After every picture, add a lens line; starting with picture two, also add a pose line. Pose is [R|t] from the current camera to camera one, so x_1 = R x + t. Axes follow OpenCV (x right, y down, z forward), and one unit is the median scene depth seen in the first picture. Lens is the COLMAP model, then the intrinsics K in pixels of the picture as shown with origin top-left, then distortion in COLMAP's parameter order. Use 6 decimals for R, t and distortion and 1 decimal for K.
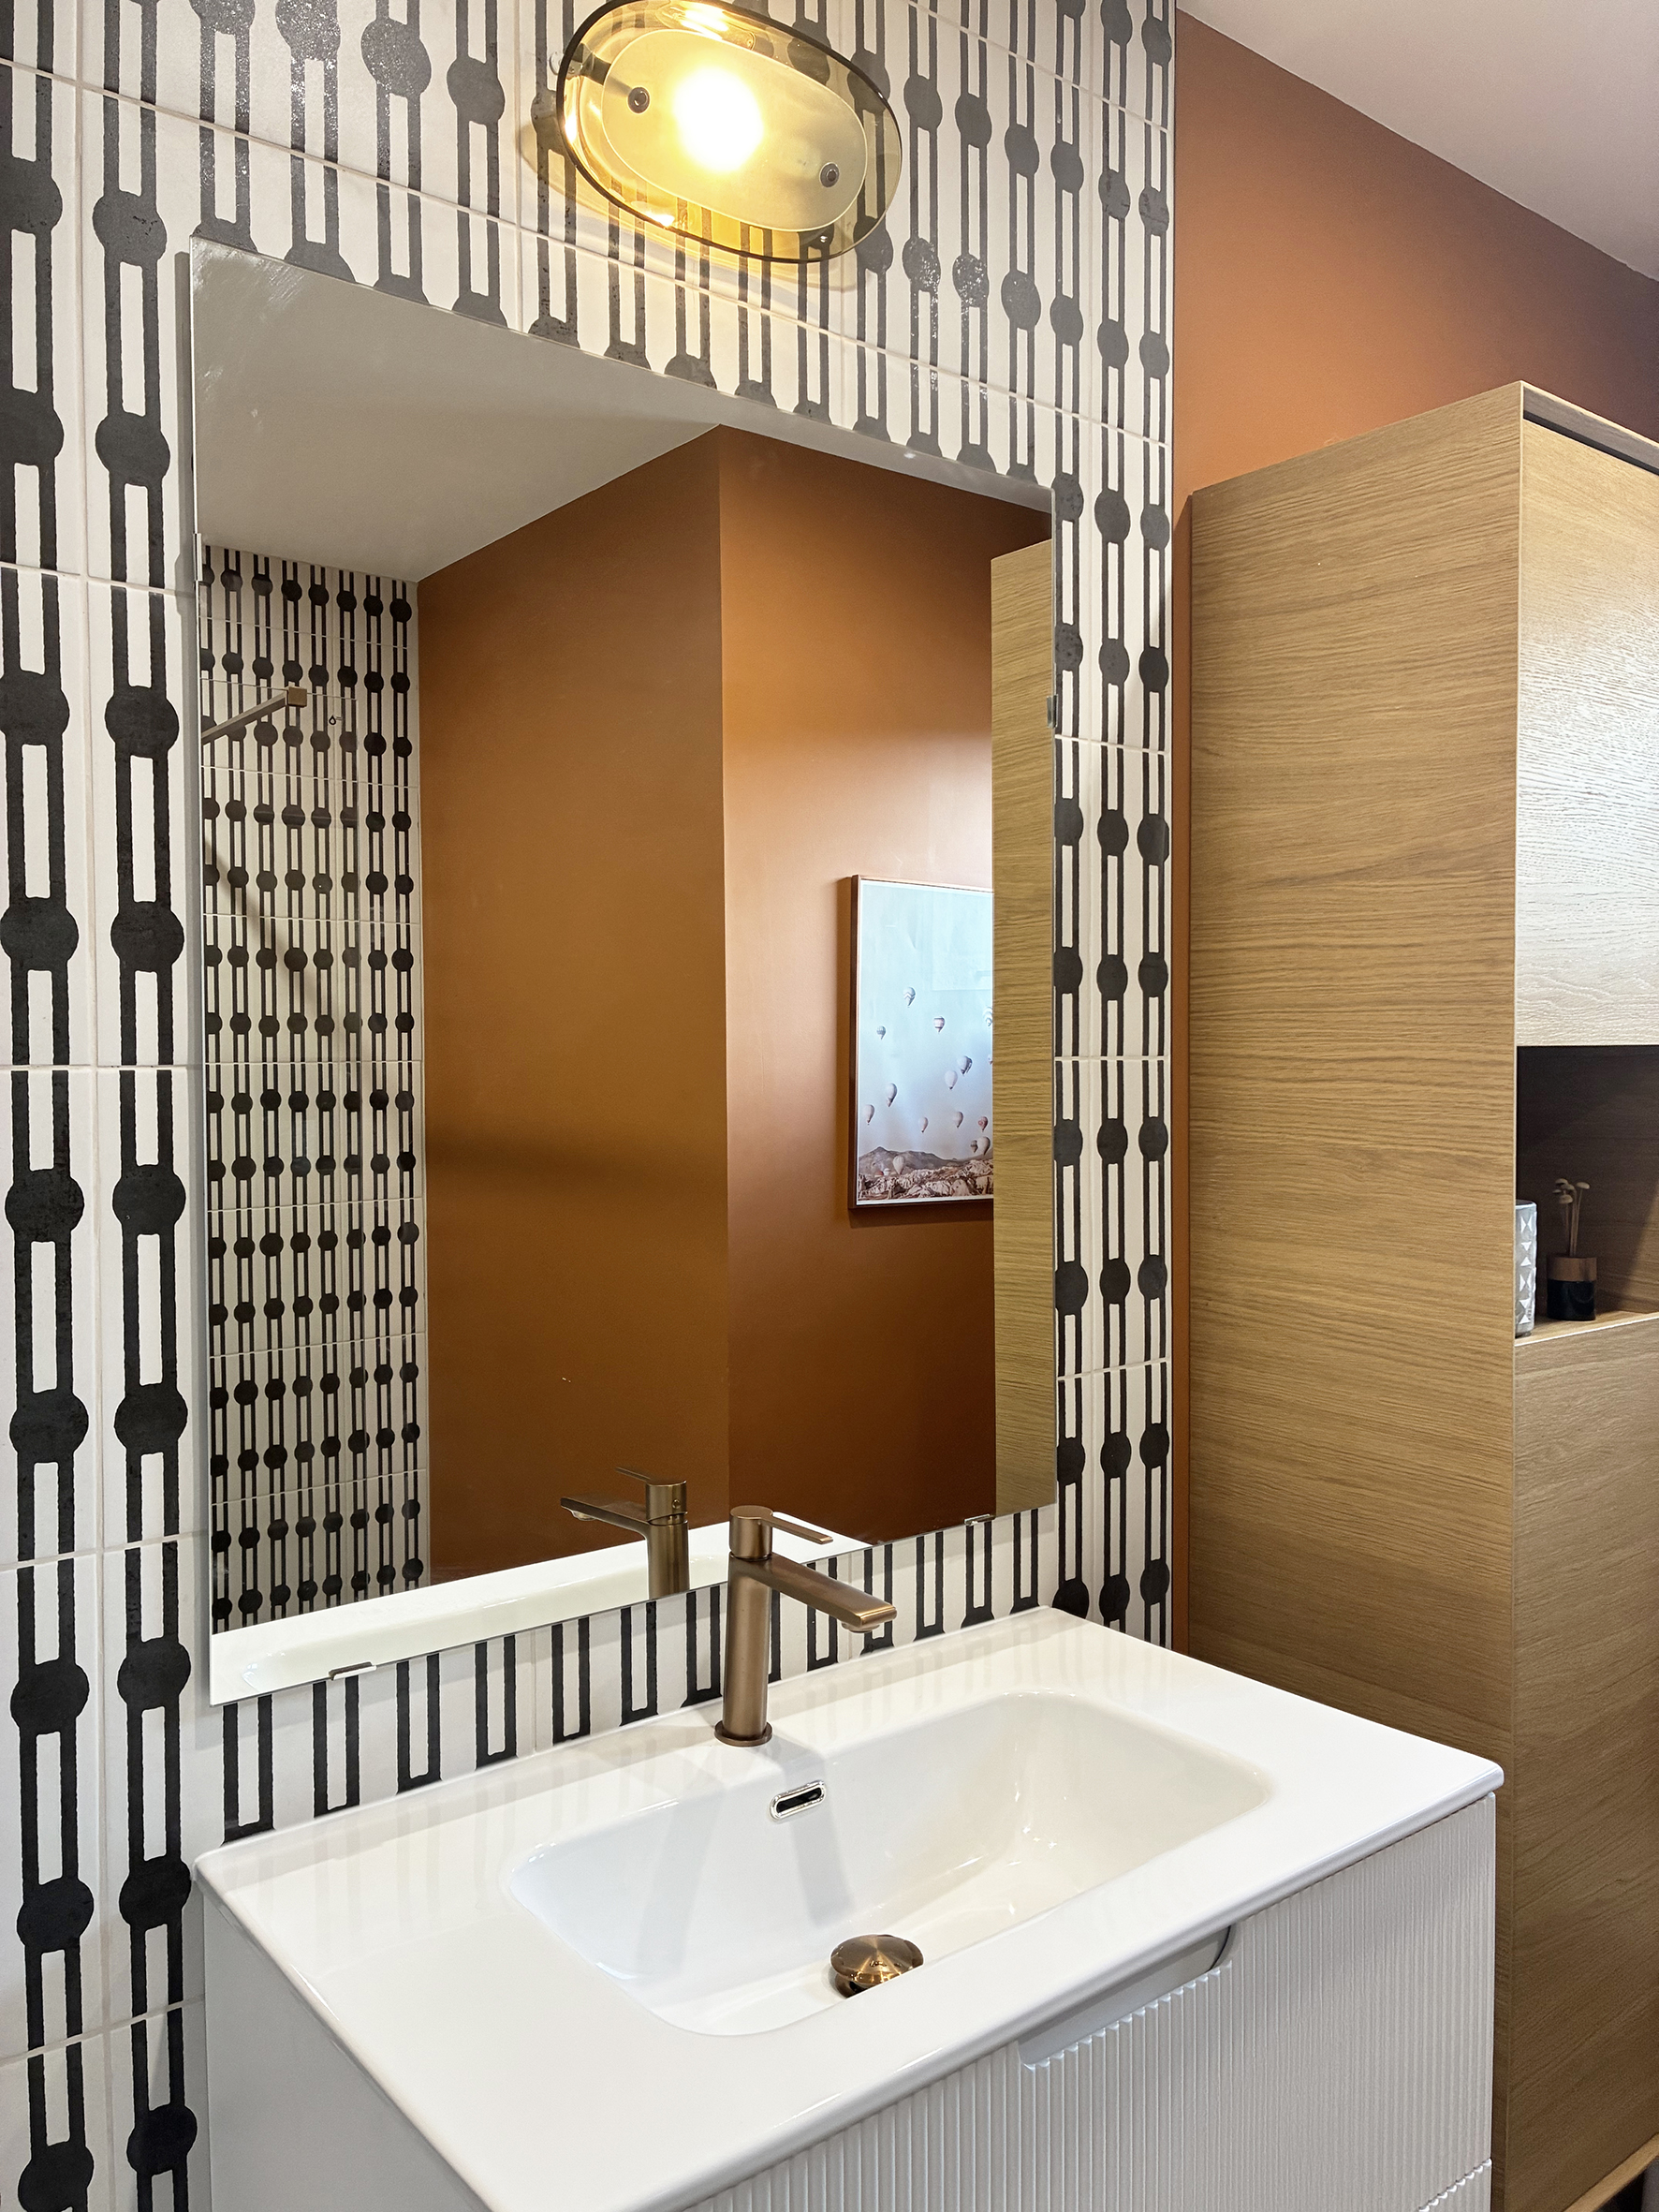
lens RADIAL K [[1670.8, 0, 817.6], [0, 1670.8, 1098.2], [0, 0, 1]] dist [0.034002, -0.033132]
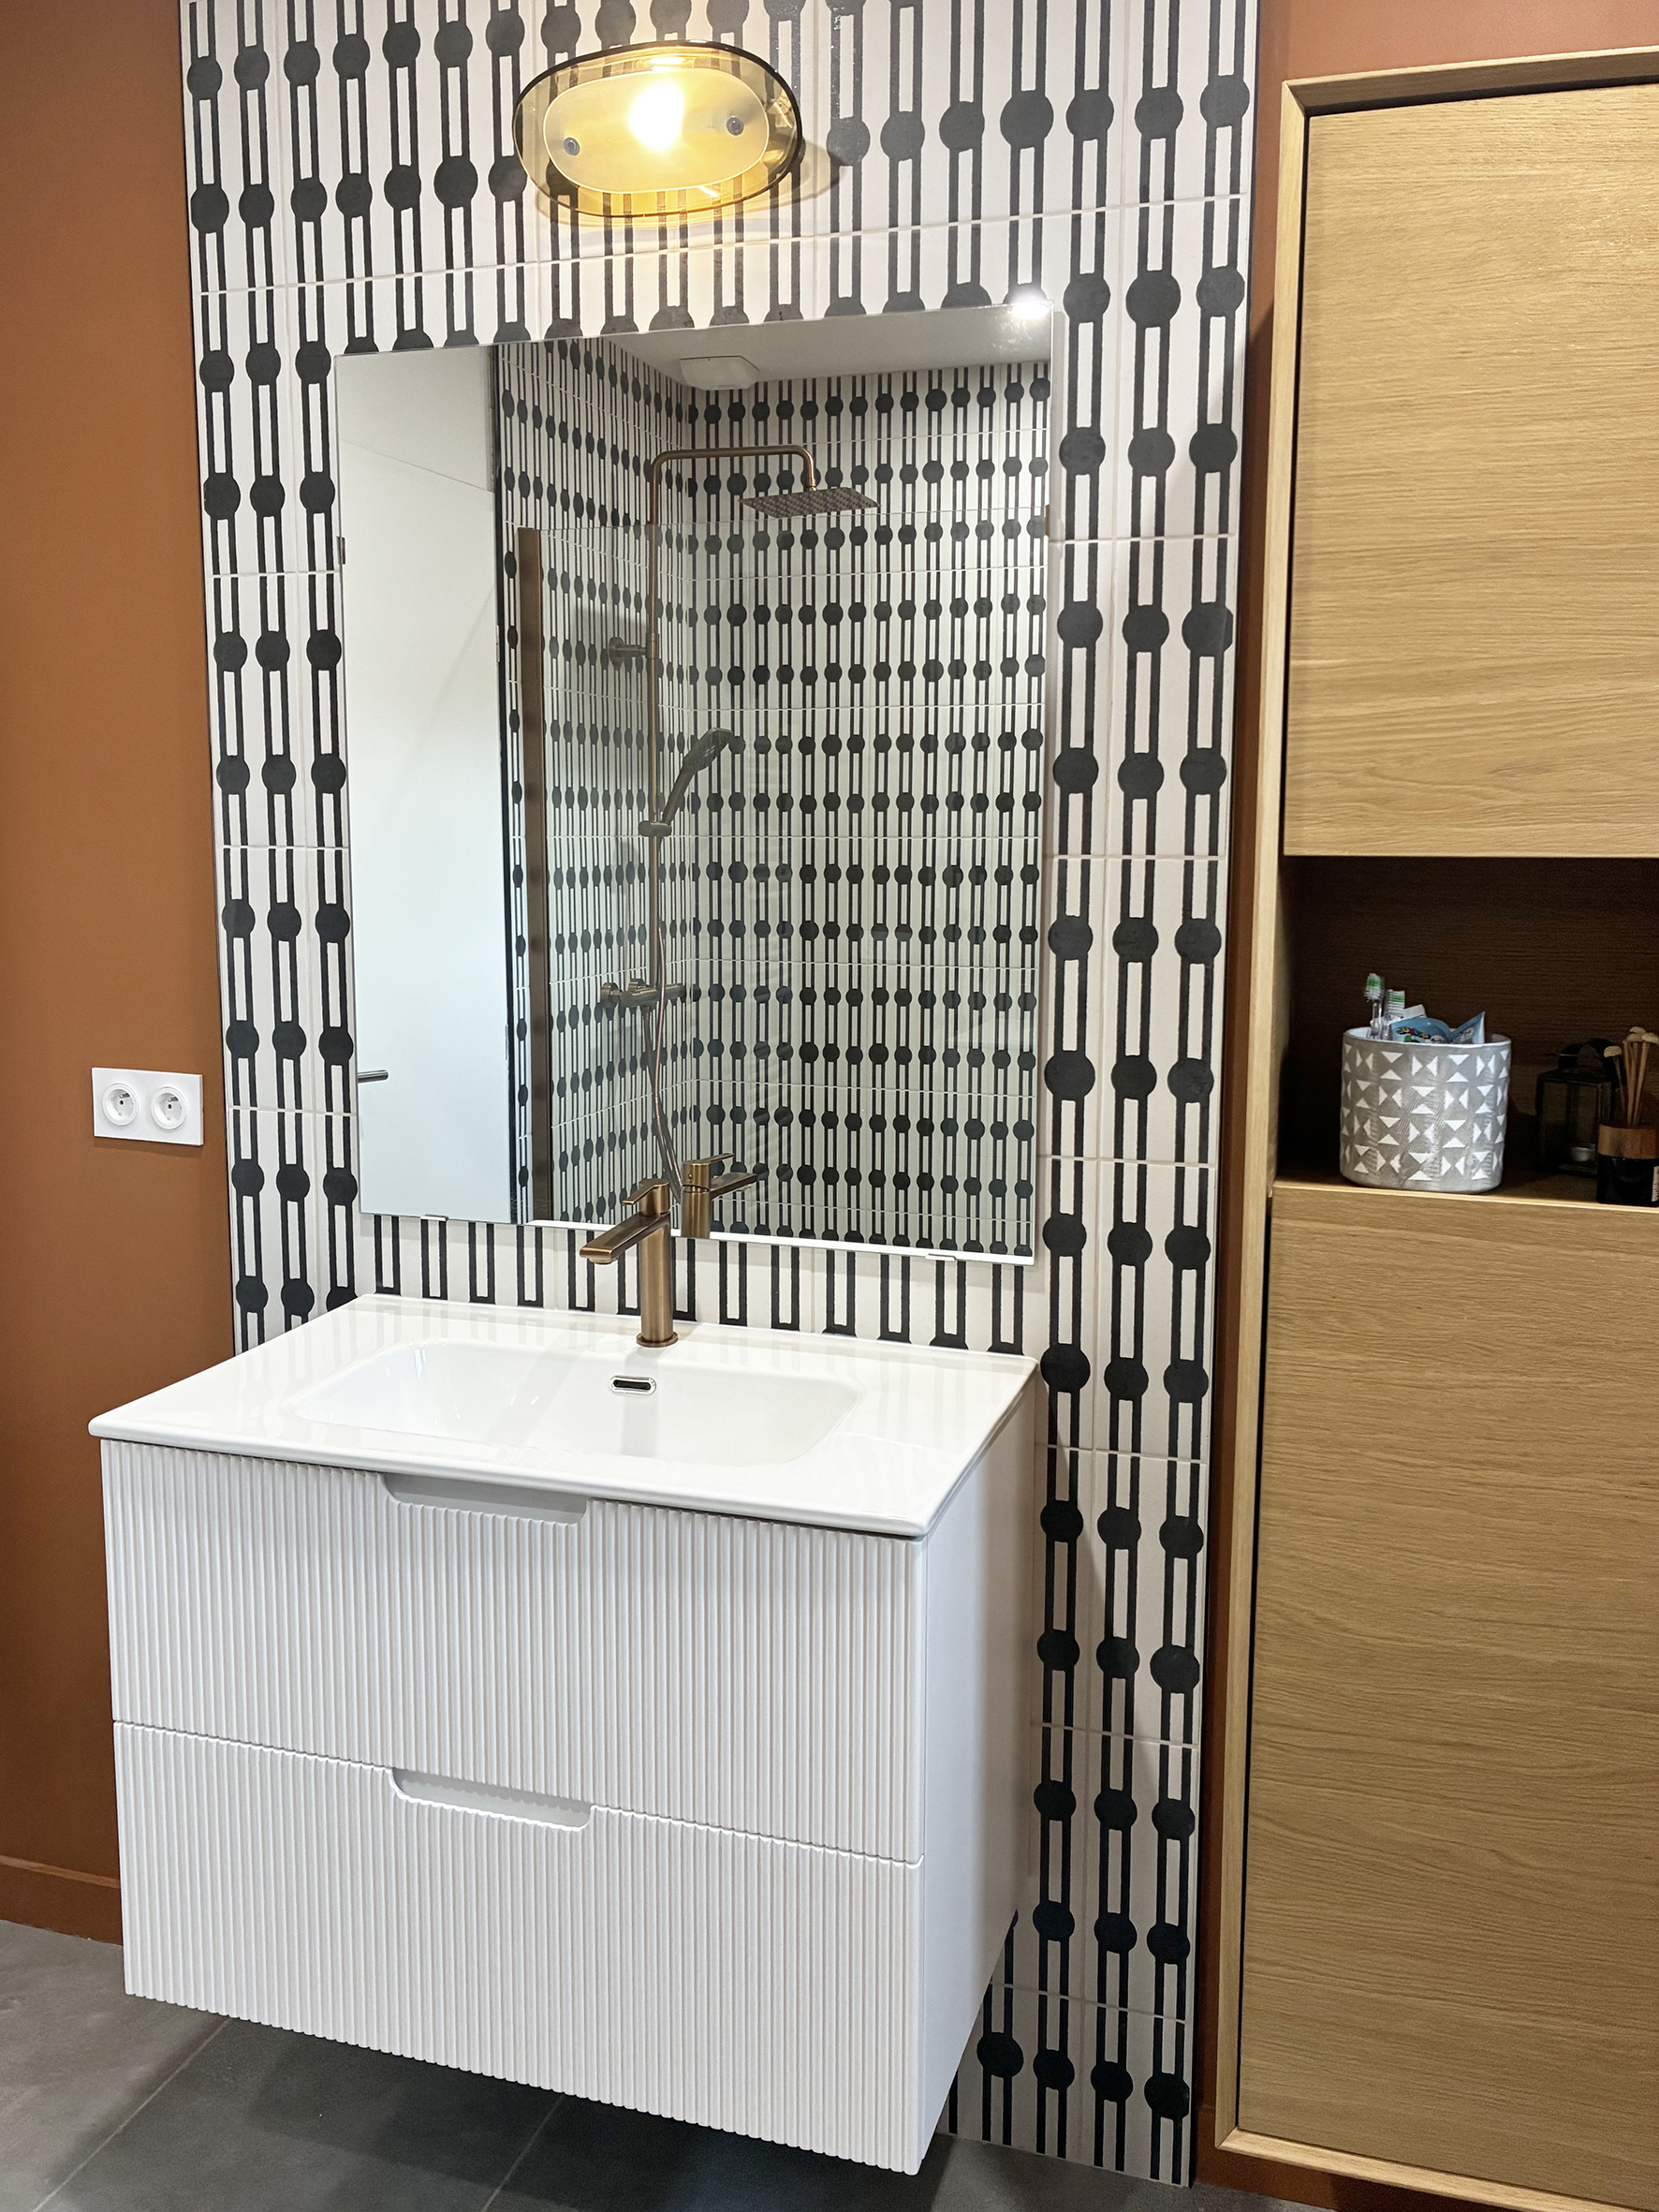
lens RADIAL K [[1819.8, 0, 856.2], [0, 1819.8, 1051.3], [0, 0, 1]] dist [0.024904, -0.009659]
pose [[0.560686, 0.114671, -0.820050, 0.976071], [-0.029832, 0.992519, 0.118391, -0.031921], [0.827491, -0.041916, 0.559912, 0.235713]]
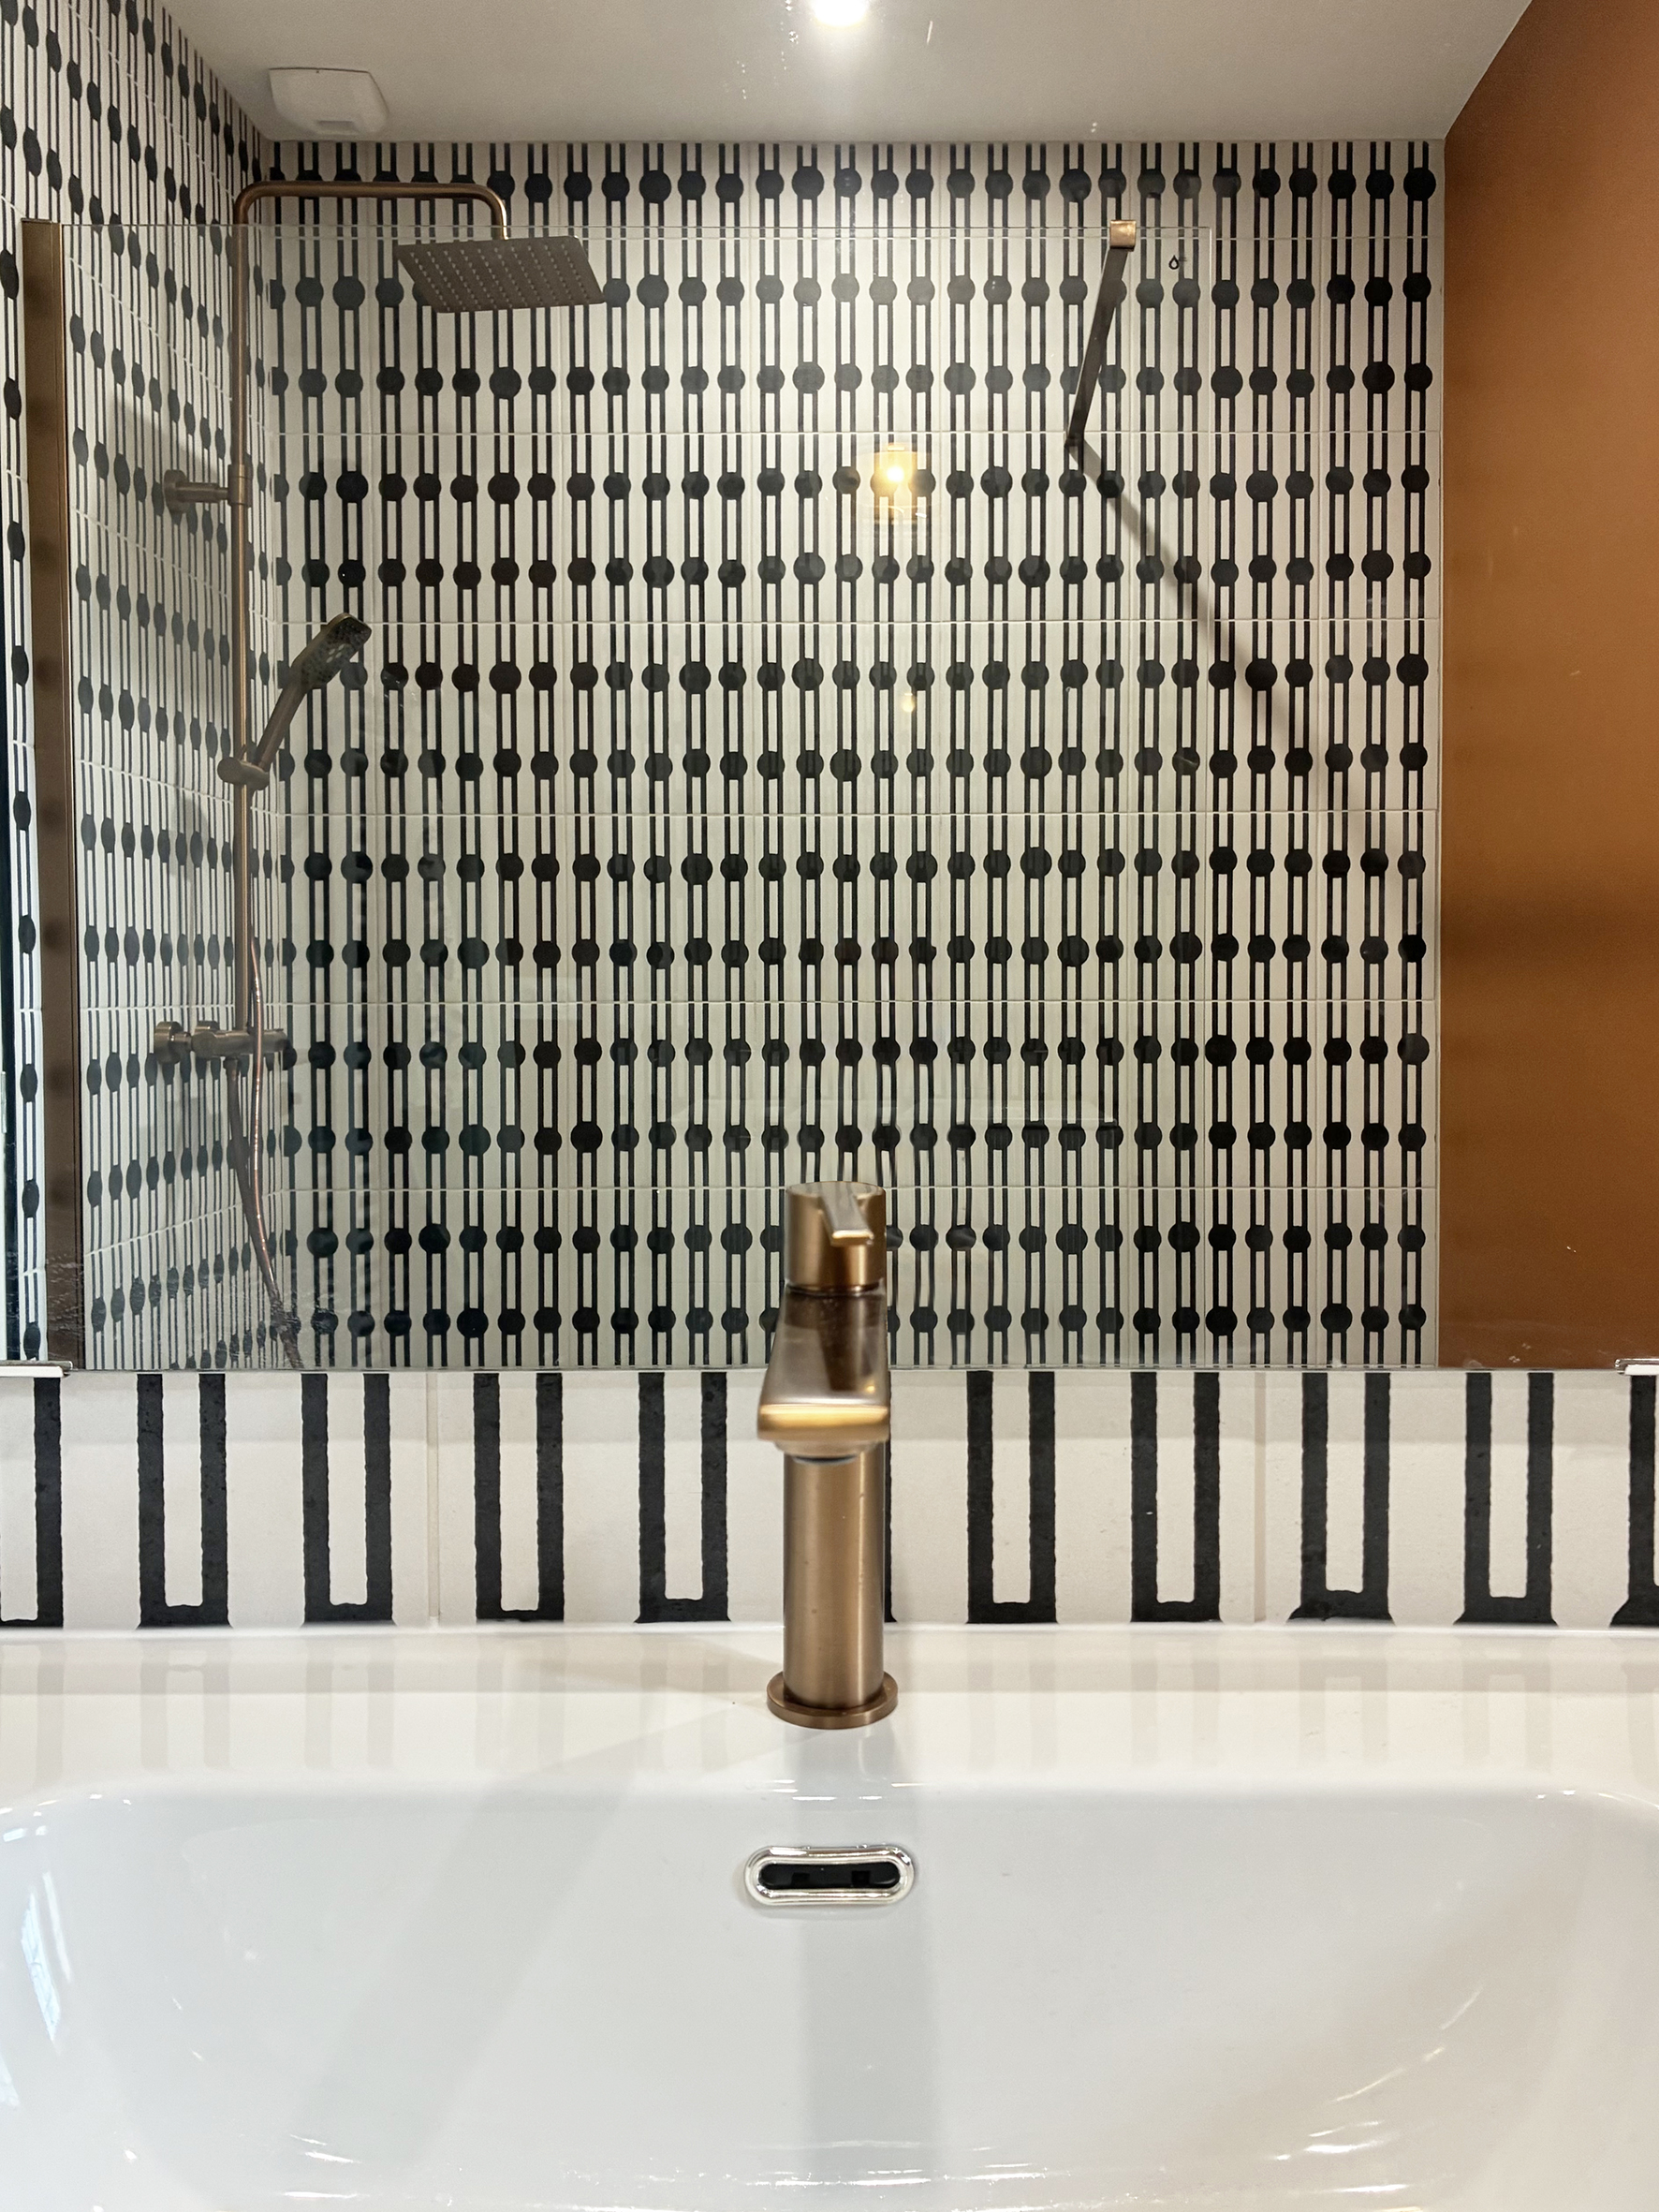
lens RADIAL K [[1902.4, 0, 909.8], [0, 1902.4, 1051.9], [0, 0, 1]] dist [0.003912, 0.002056]
pose [[0.783266, 0.023314, -0.621249, 0.214469], [-0.015063, 0.999715, 0.018526, 0.156345], [0.621504, -0.005153, 0.783394, 0.487037]]
